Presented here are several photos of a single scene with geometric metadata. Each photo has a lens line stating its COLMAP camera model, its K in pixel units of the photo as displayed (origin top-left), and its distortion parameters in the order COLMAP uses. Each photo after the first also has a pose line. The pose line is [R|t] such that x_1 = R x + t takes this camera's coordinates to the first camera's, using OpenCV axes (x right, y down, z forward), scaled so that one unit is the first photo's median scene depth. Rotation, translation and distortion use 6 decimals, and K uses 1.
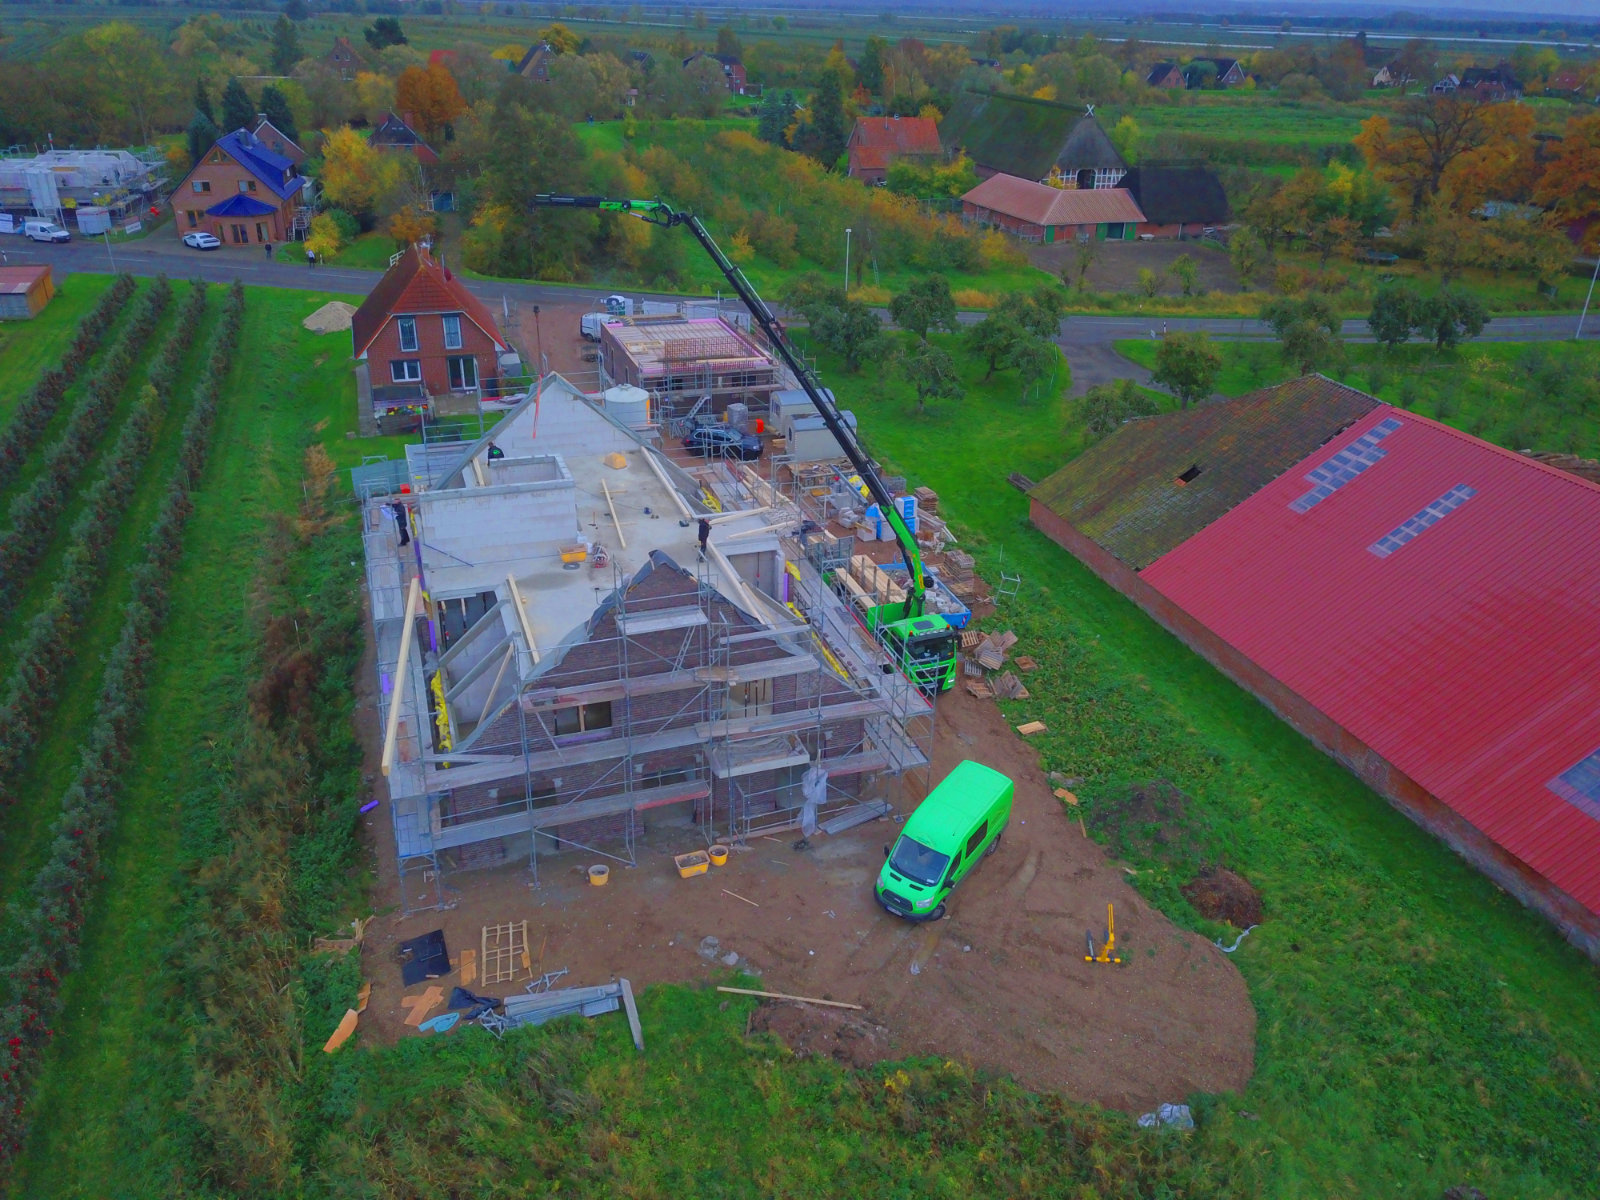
lens RADIAL K [[1208.3, 0, 796.2], [0, 1208.3, 593.2], [0, 0, 1]] dist [0.008520, -0.004897]
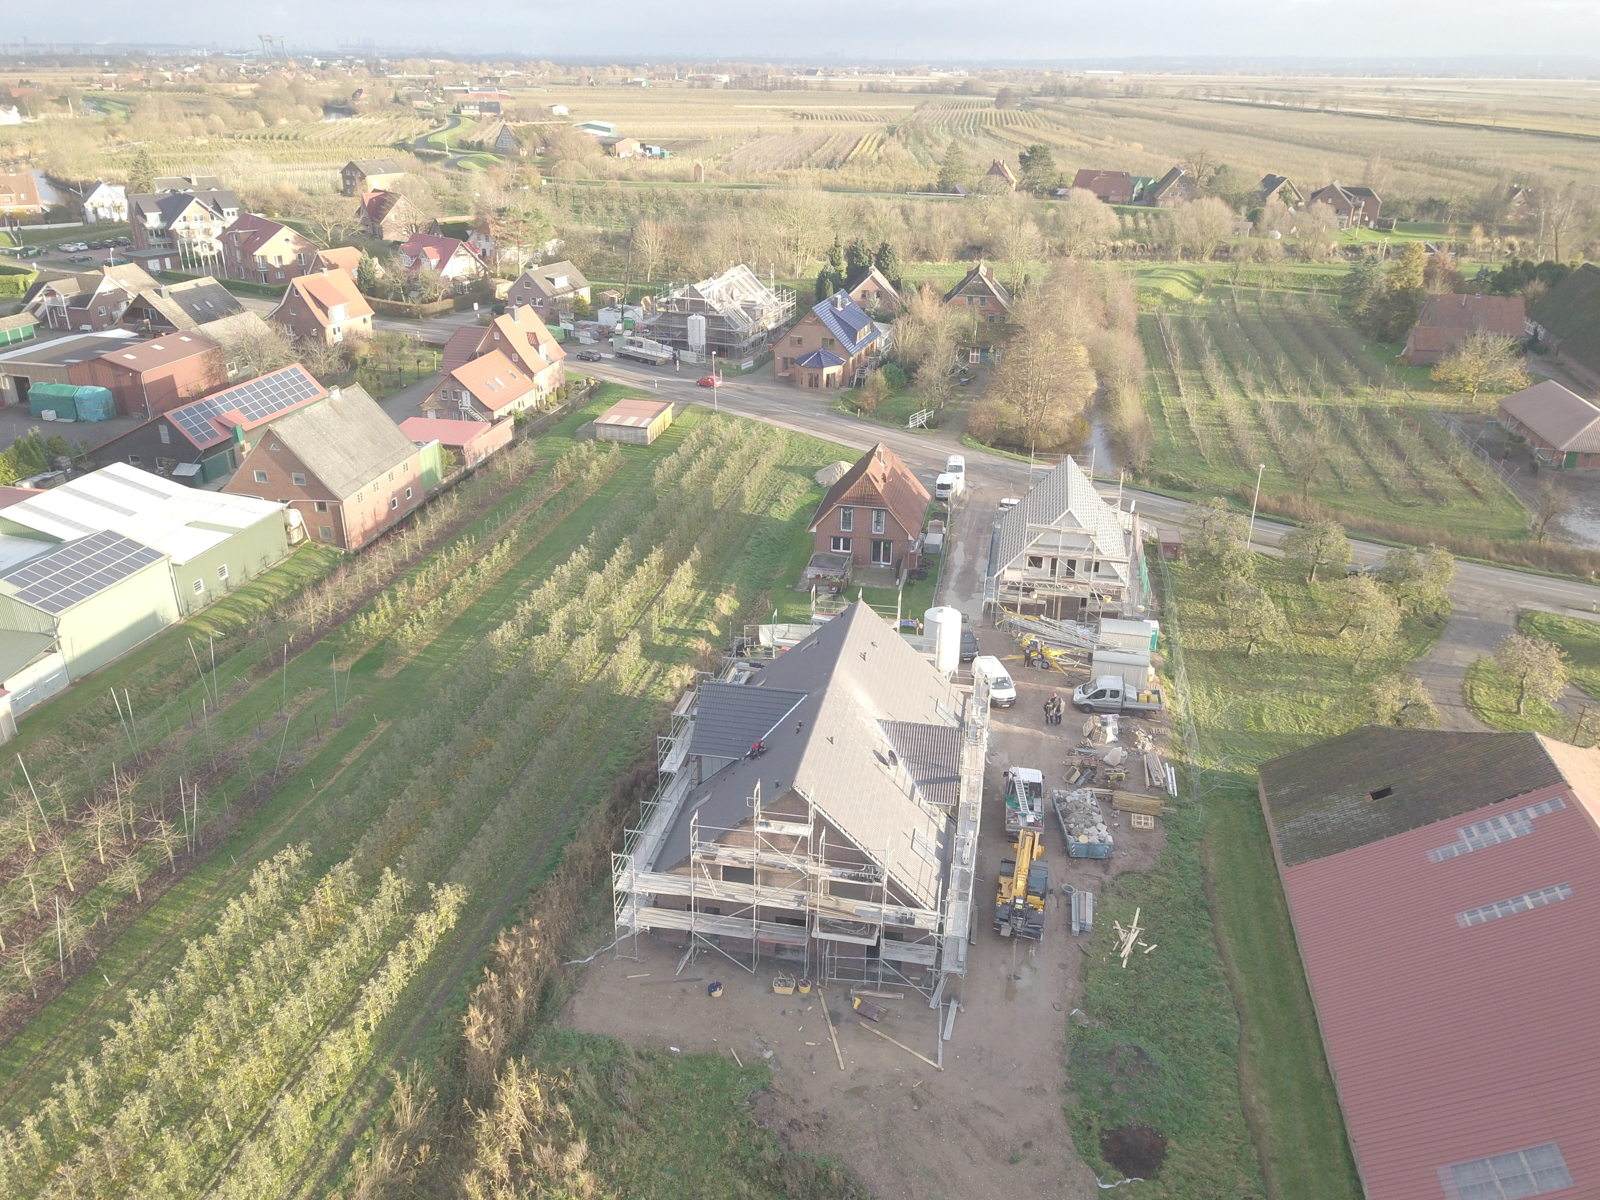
lens RADIAL K [[1204.1, 0, 796.2], [0, 1204.1, 591.0], [0, 0, 1]] dist [0.026779, -0.023915]
pose [[0.865225, 0.187159, -0.465142, 0.309297], [-0.210266, 0.977642, 0.002250, -0.152915], [0.455163, 0.095857, 0.885233, -0.219522]]
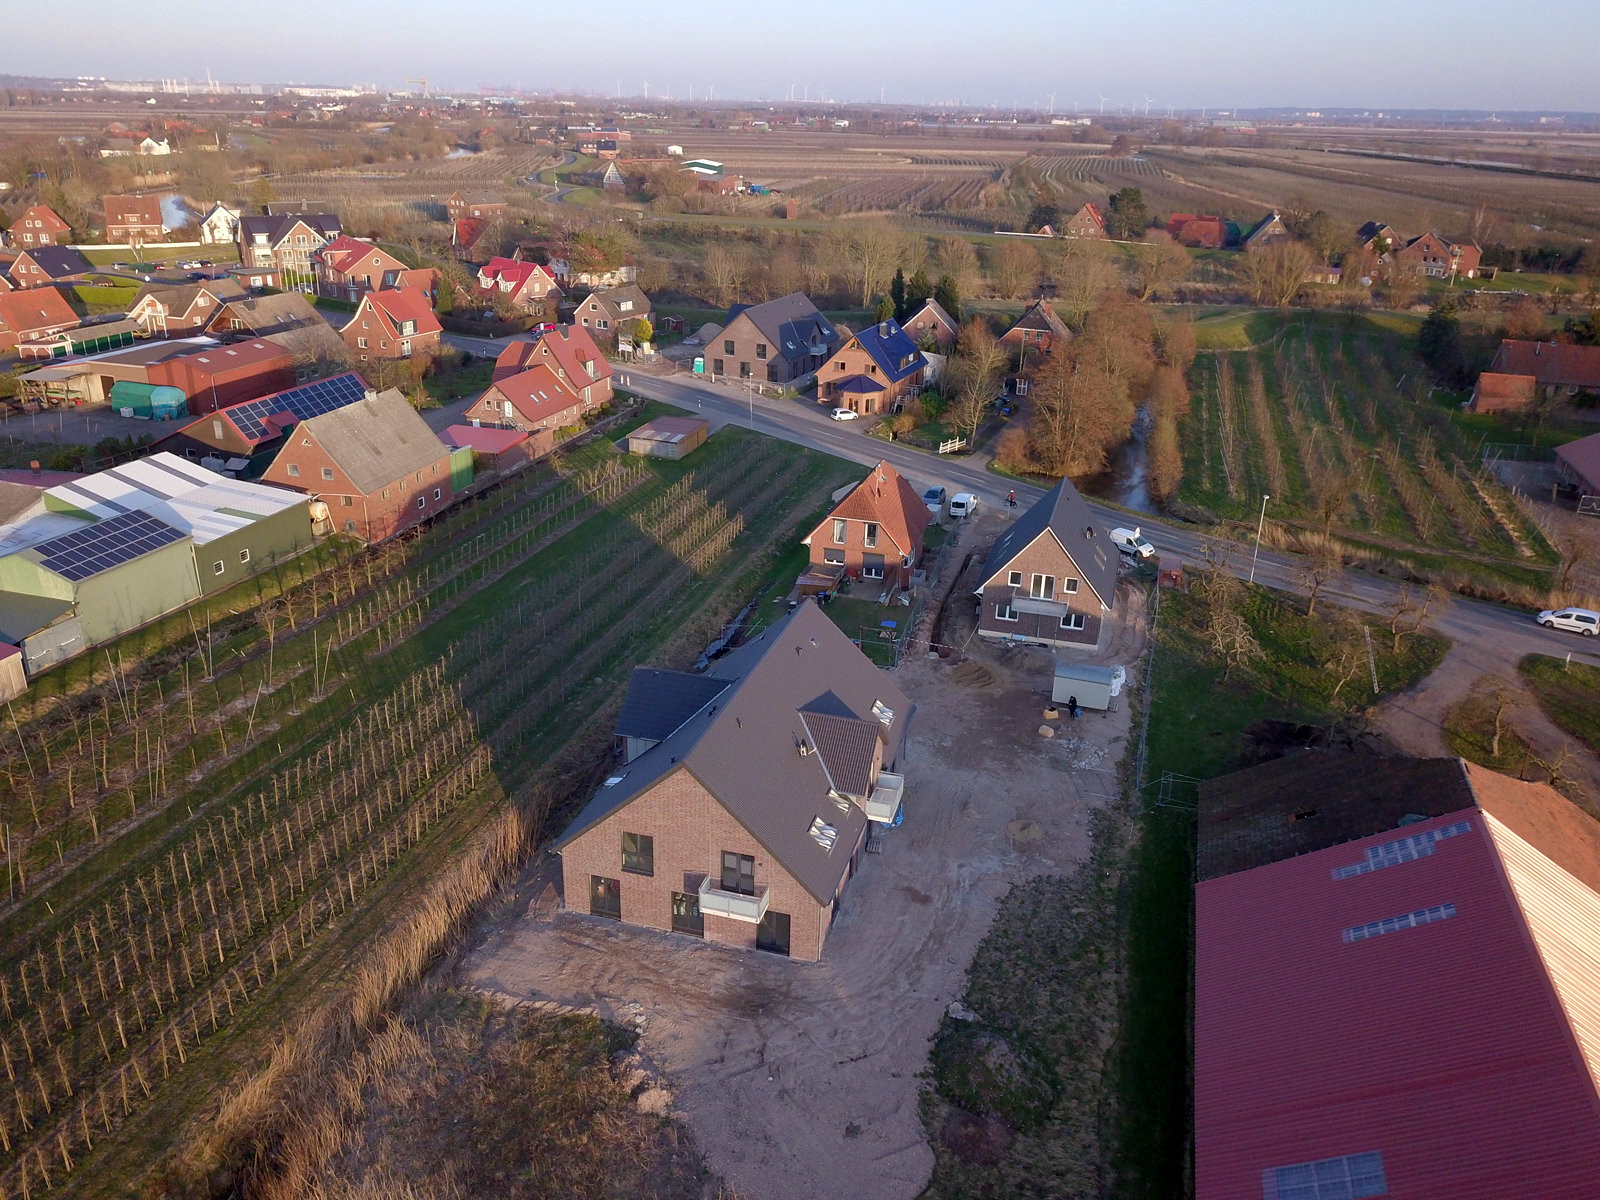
lens RADIAL K [[1208.3, 0, 796.2], [0, 1208.3, 593.2], [0, 0, 1]] dist [0.008520, -0.004897]
pose [[0.814022, 0.211238, -0.541061, 0.451259], [-0.256355, 0.966547, -0.008329, -0.147963], [0.521201, 0.145483, 0.840942, -0.168070]]
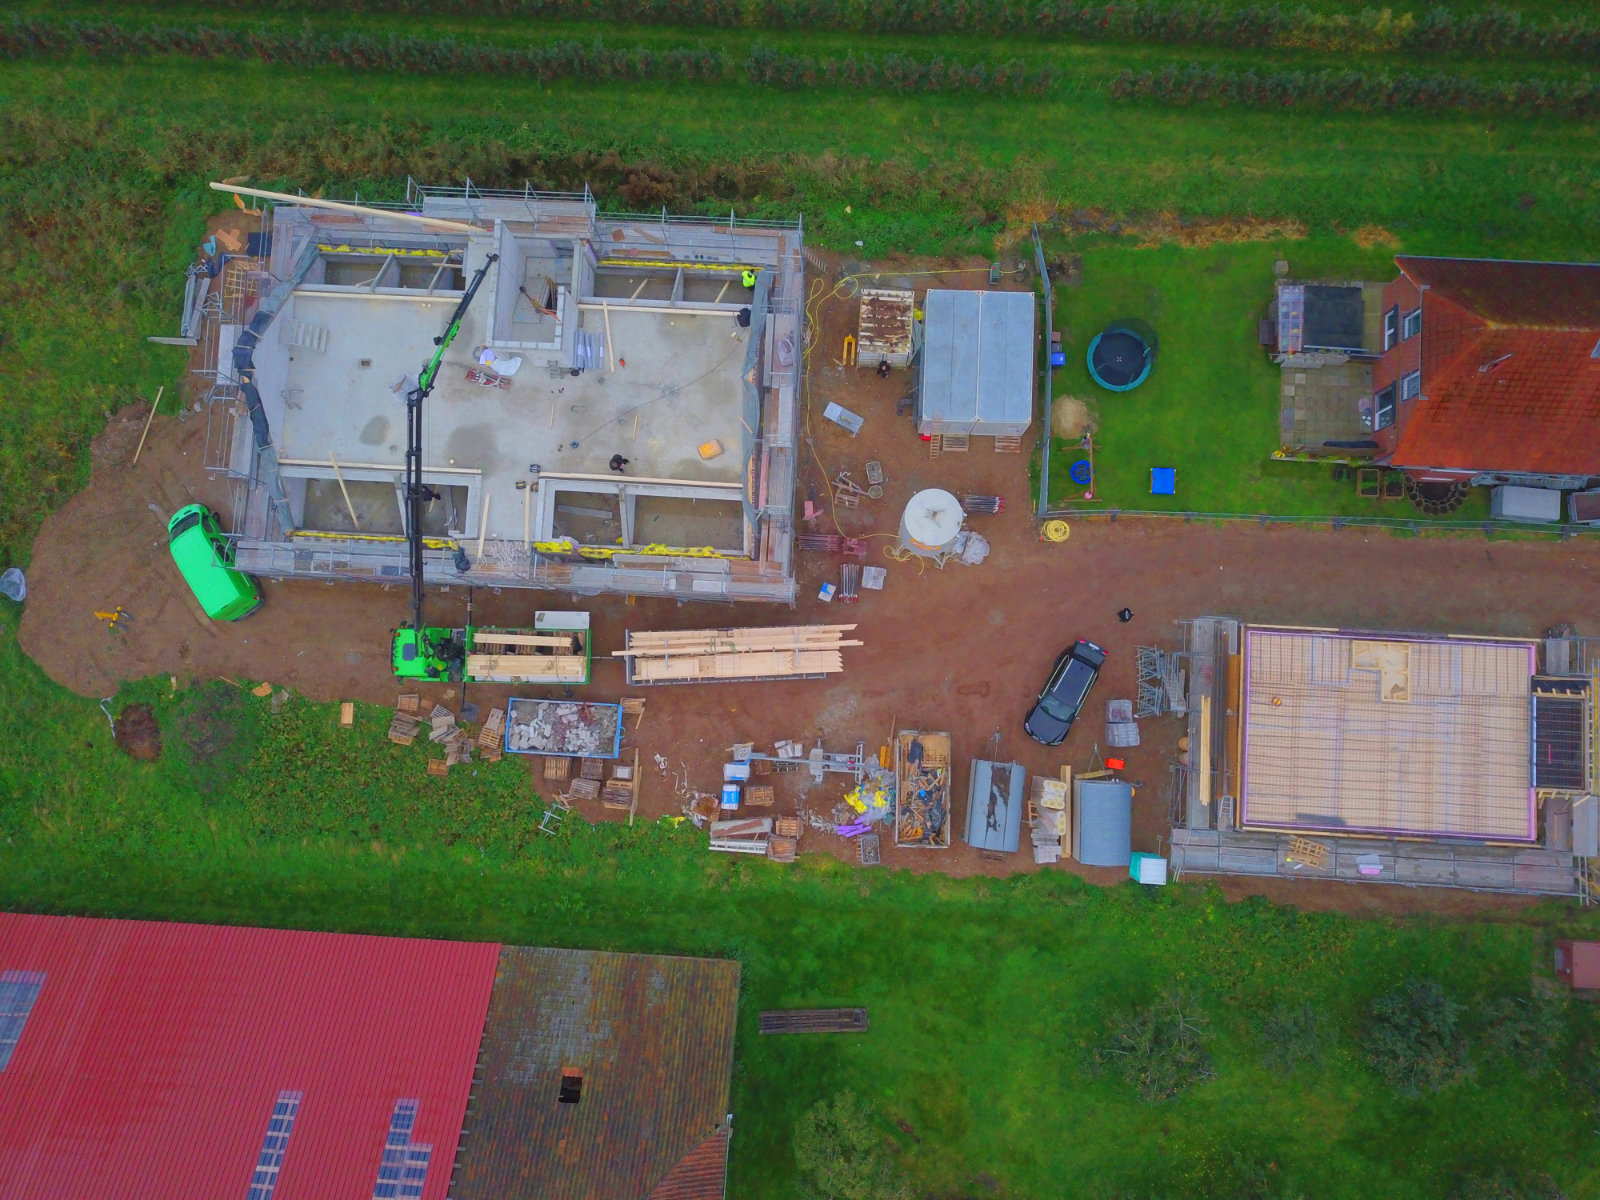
lens RADIAL K [[1173.9, 0, 800.0], [0, 1173.9, 600.0], [0, 0, 1]] dist [-0.009260, -0.003923]
pose [[-0.372778, 0.922741, -0.097907, 0.021867], [-0.404431, -0.066604, 0.912140, -0.813706], [0.835148, 0.379623, 0.398013, 0.603917]]
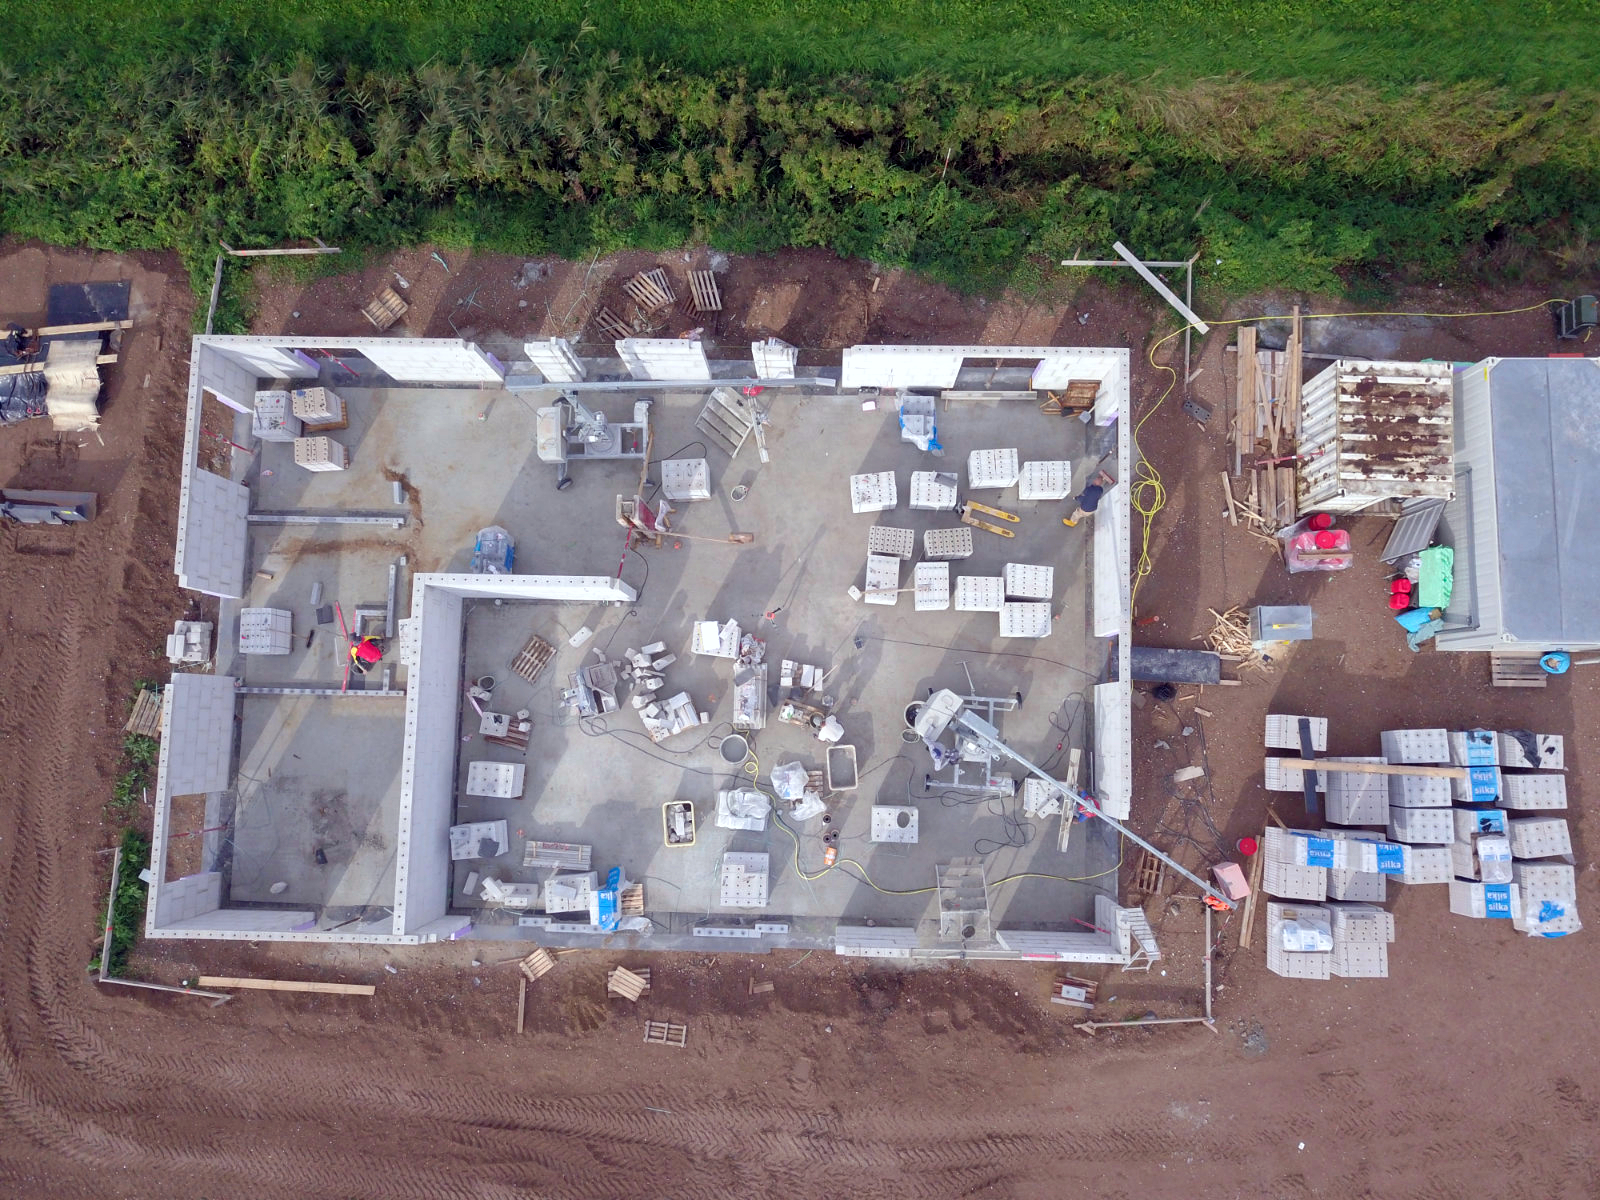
lens RADIAL K [[1207.8, 0, 800.0], [0, 1207.8, 600.0], [0, 0, 1]] dist [0.008069, -0.006633]
pose [[-0.348175, 0.929082, -0.124826, -0.093744], [-0.388878, -0.021989, 0.921027, -0.362614], [0.852964, 0.369221, 0.368955, 0.619117]]
